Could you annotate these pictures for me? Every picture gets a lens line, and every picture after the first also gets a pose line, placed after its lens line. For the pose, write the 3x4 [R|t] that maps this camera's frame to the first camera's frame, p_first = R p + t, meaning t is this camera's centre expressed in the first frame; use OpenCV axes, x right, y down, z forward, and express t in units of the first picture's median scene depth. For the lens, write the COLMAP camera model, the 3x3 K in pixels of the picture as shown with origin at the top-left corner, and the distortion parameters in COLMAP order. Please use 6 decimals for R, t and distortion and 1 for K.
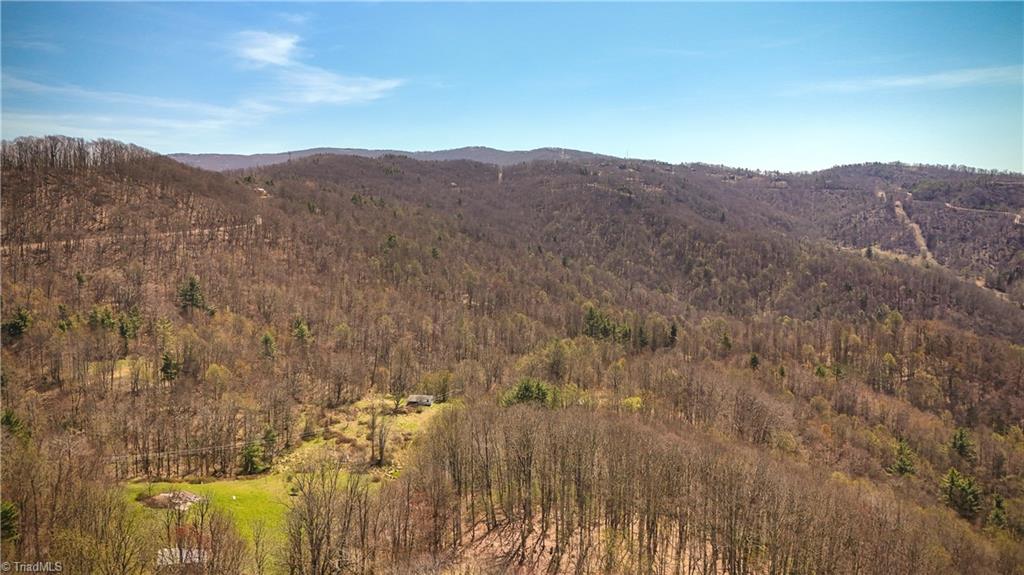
lens RADIAL K [[742.1, 0, 508.6], [0, 742.1, 285.3], [0, 0, 1]] dist [0.038946, -0.049980]
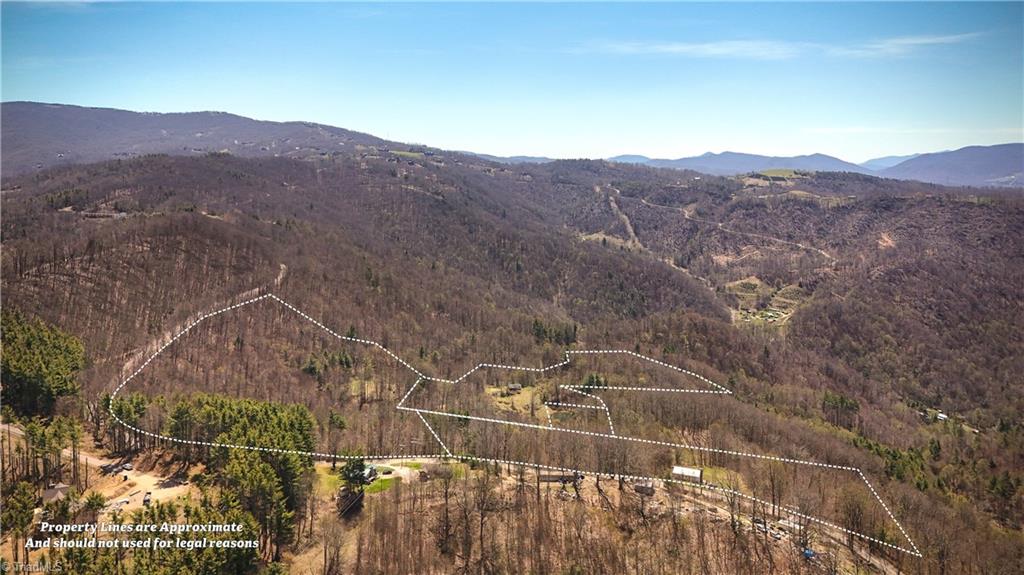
lens RADIAL K [[742.1, 0, 517.0], [0, 742.1, 288.3], [0, 0, 1]] dist [0.038946, -0.049980]
pose [[0.904204, -0.045728, 0.424646, -0.238018], [0.010088, 0.996261, 0.085801, -0.069940], [-0.426982, -0.073298, 0.901285, -0.175939]]
